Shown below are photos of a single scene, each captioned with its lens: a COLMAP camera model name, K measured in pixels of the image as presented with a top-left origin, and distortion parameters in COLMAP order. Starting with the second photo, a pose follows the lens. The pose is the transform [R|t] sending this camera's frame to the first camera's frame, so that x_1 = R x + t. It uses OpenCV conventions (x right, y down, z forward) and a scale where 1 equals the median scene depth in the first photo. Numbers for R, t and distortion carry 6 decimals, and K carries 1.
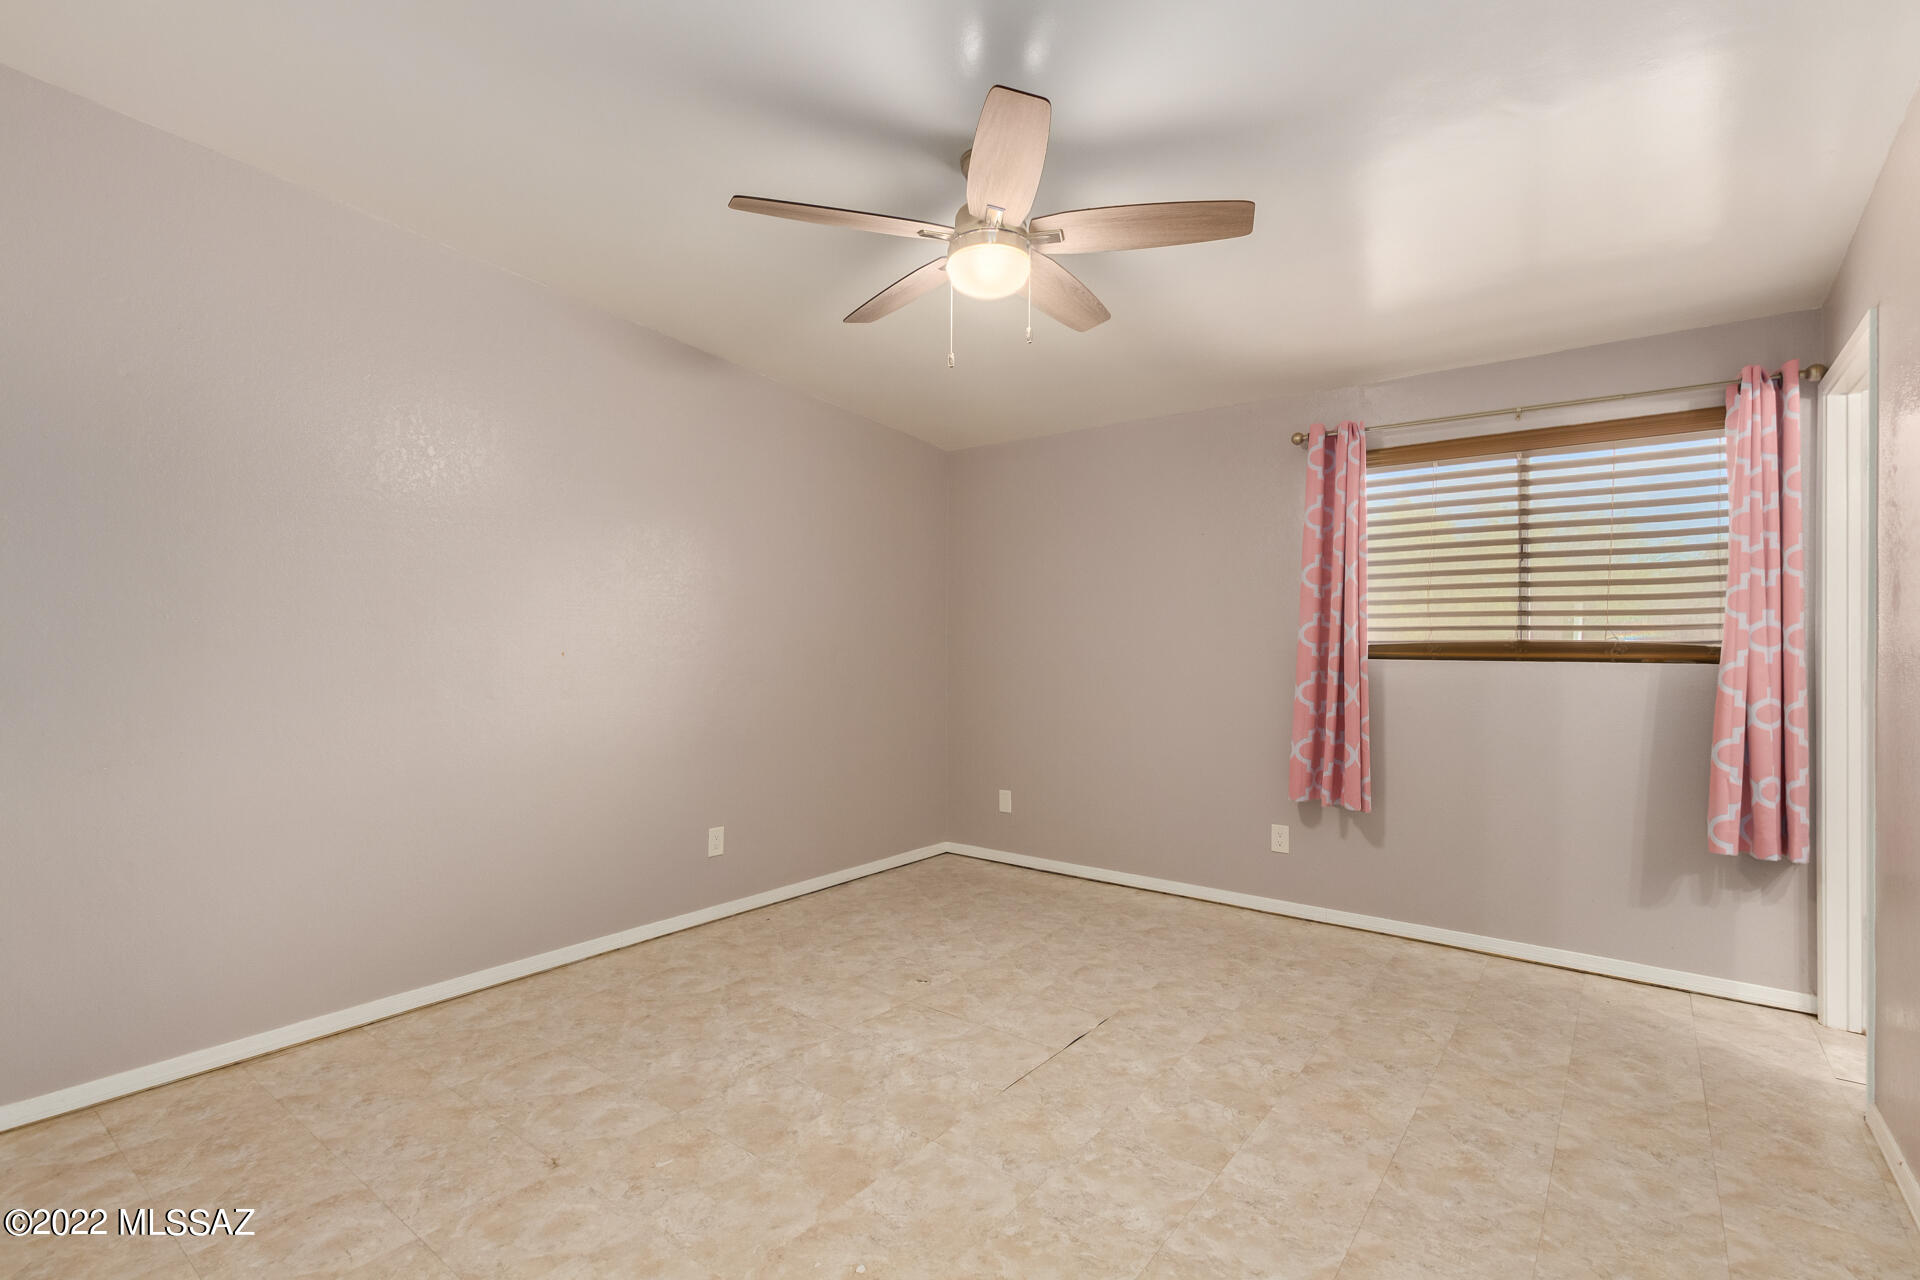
lens RADIAL K [[865.3, 0, 988.5], [0, 865.3, 636.5], [0, 0, 1]] dist [-0.001690, -0.000821]
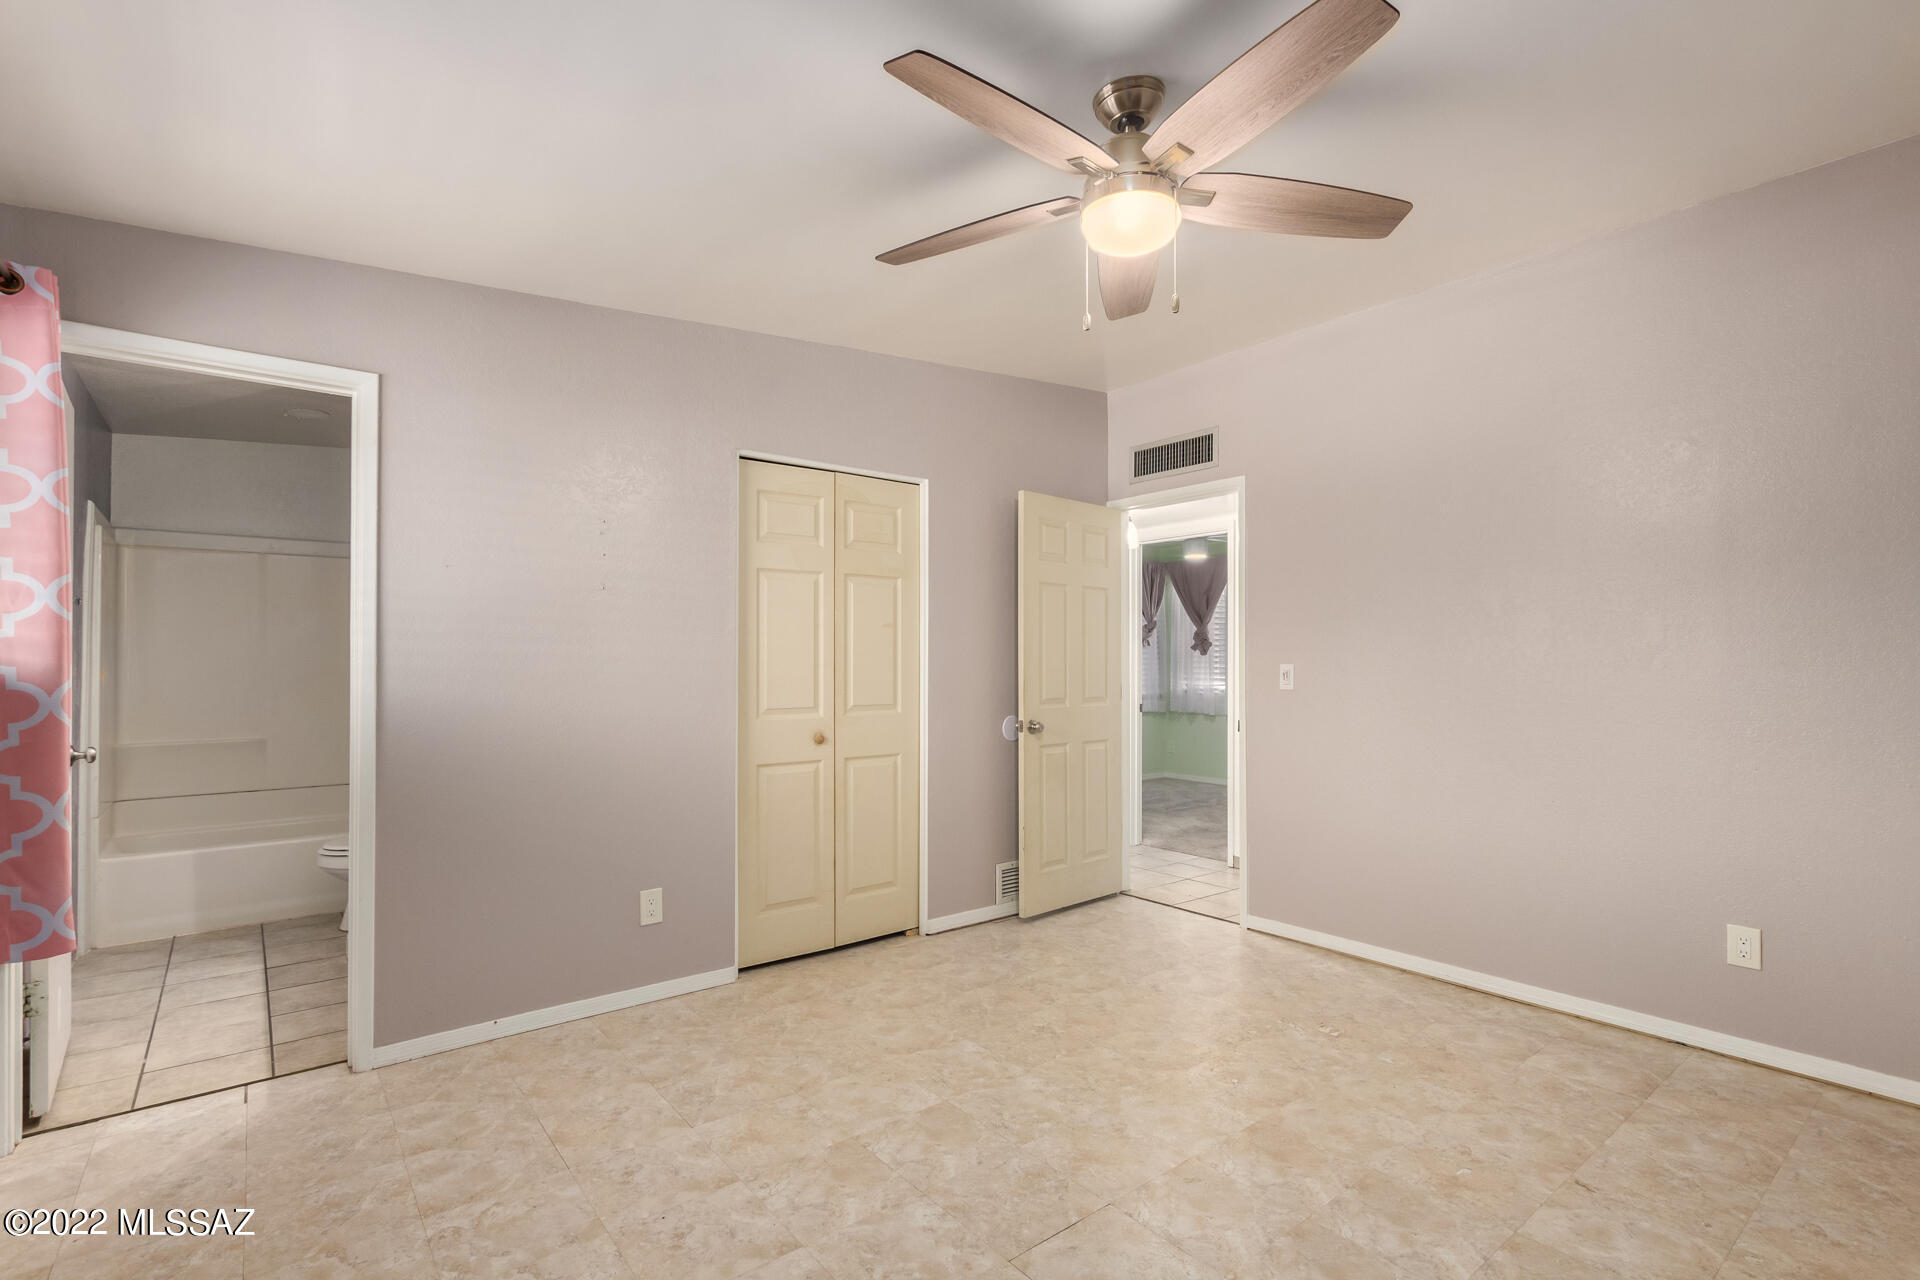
lens RADIAL K [[881.5, 0, 970.9], [0, 881.5, 656.3], [0, 0, 1]] dist [0.000129, -0.000137]
pose [[-0.965520, -0.000880, 0.260329, -0.055630], [-0.006432, 0.999770, -0.020475, 0.017643], [-0.260251, -0.021443, -0.965303, 1.412682]]
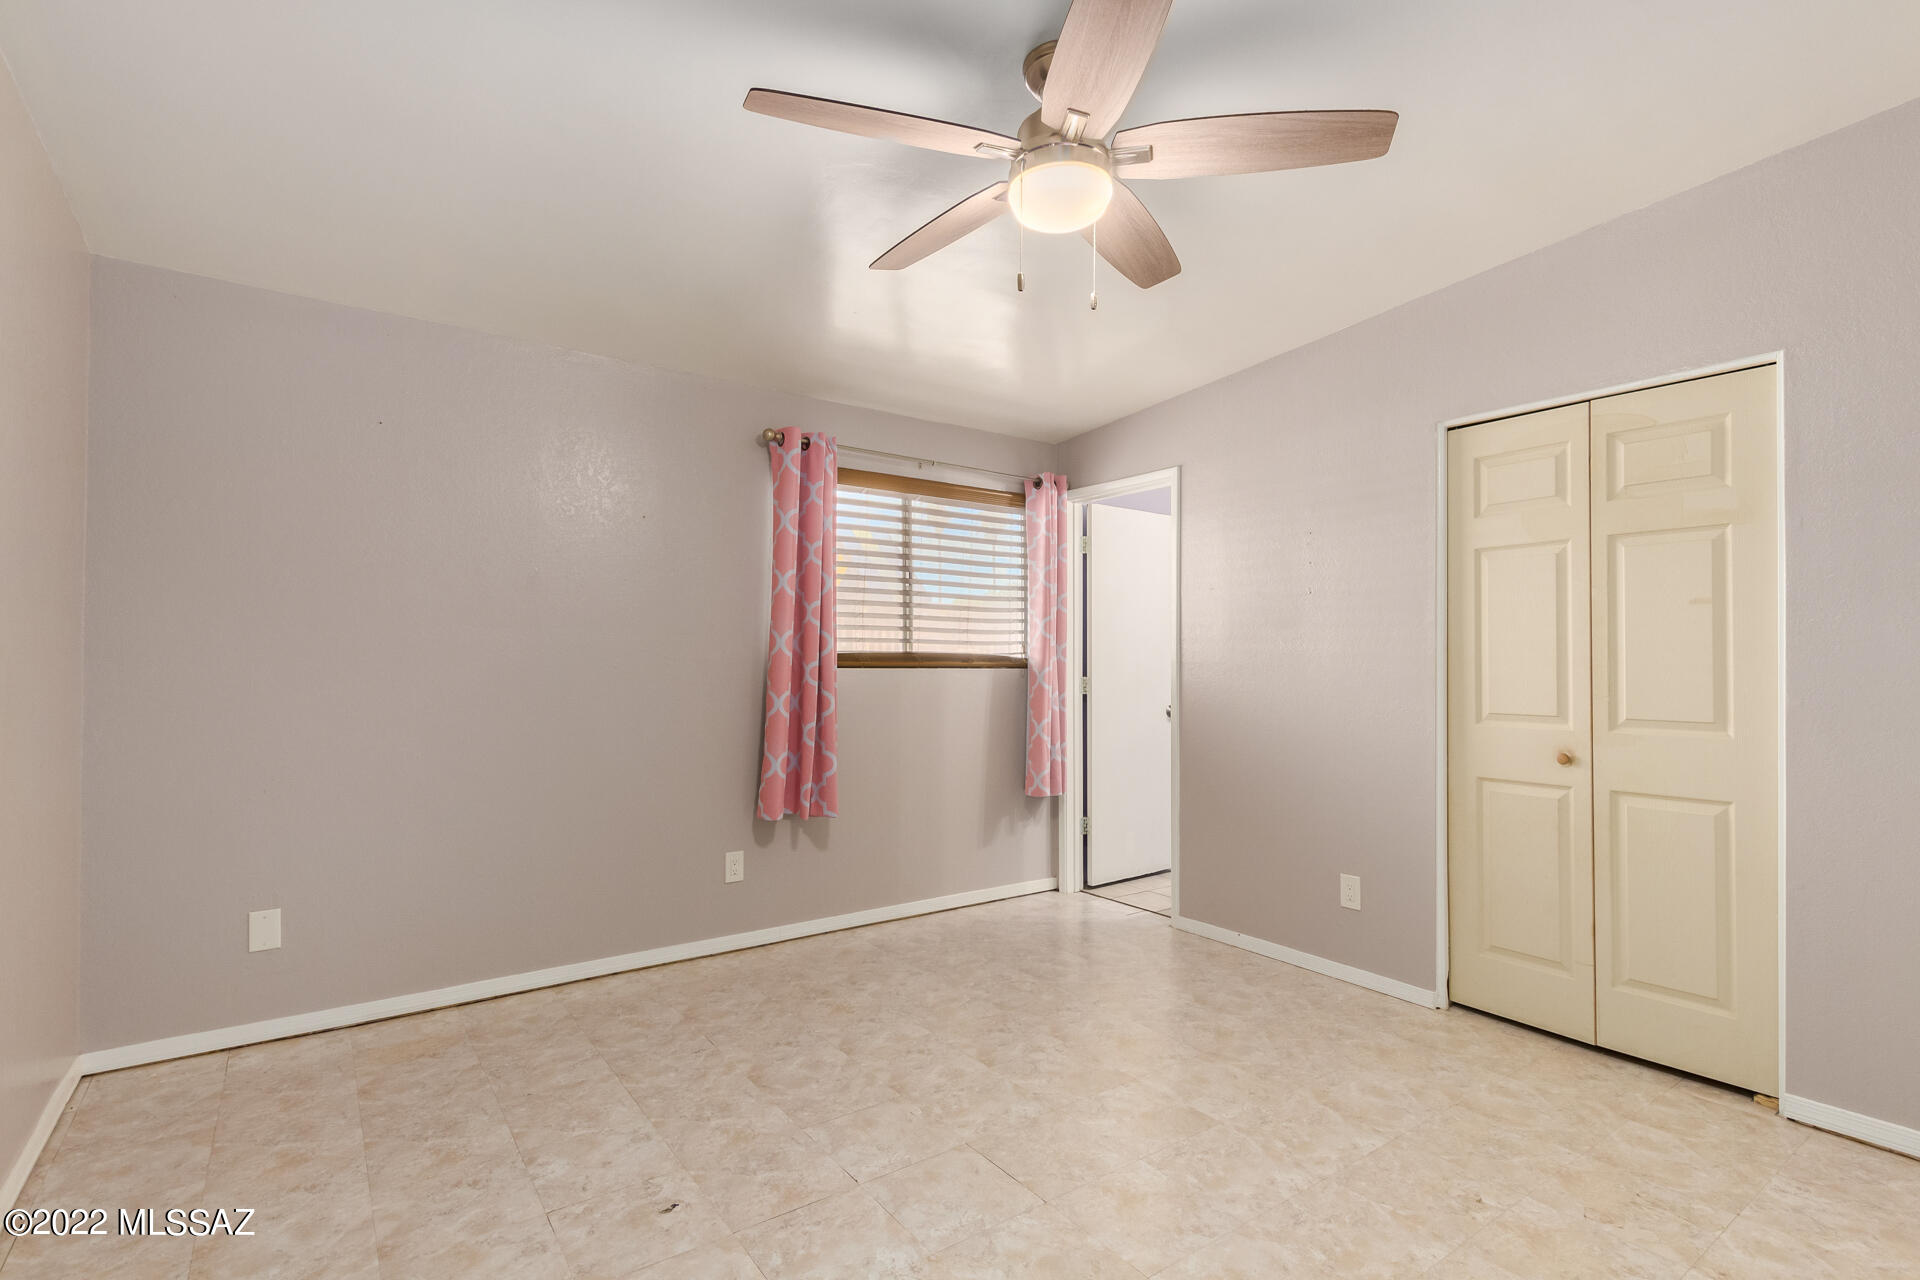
lens RADIAL K [[891.5, 0, 953.6], [0, 891.5, 646.0], [0, 0, 1]] dist [0.005116, -0.000535]
pose [[0.311288, 0.012507, 0.950233, -0.621840], [-0.015183, 0.999851, -0.008186, 0.007256], [-0.950194, -0.011879, 0.311432, 0.629985]]
